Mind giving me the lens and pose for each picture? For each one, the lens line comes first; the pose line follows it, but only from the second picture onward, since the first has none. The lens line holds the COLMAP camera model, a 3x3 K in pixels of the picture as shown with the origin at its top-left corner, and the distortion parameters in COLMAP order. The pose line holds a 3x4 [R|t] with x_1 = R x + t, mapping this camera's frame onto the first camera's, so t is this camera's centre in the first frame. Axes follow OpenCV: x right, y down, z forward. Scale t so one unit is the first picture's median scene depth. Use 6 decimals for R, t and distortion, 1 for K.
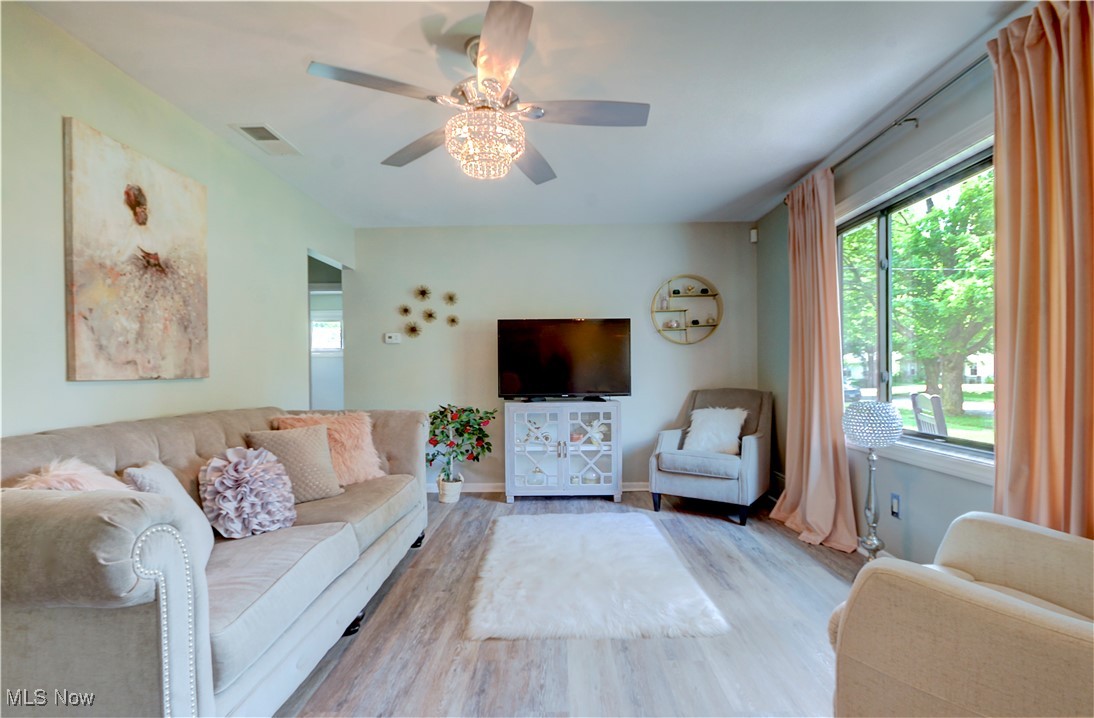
lens RADIAL K [[516.5, 0, 549.3], [0, 516.5, 369.6], [0, 0, 1]] dist [0.001972, -0.001791]
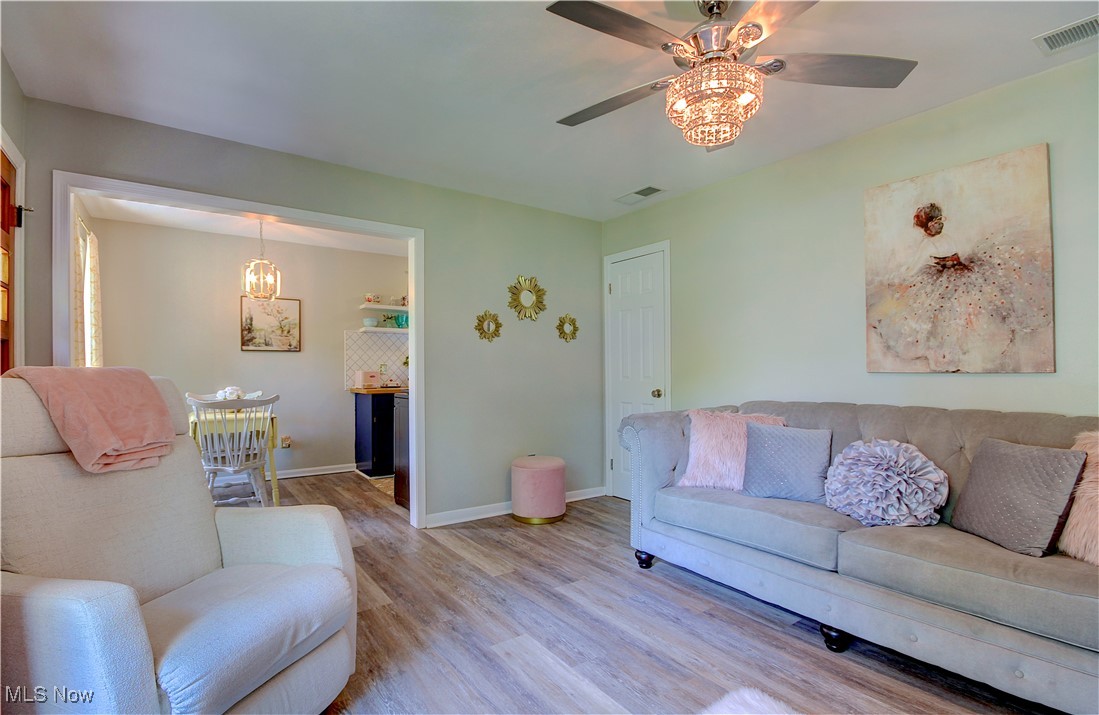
lens RADIAL K [[521.3, 0, 550.5], [0, 521.3, 364.2], [0, 0, 1]] dist [-0.000212, -0.007581]
pose [[-0.811364, 0.007578, -0.584492, 0.559861], [0.011528, 0.999929, -0.003038, -0.005486], [0.584428, -0.009203, -0.811394, 1.435777]]
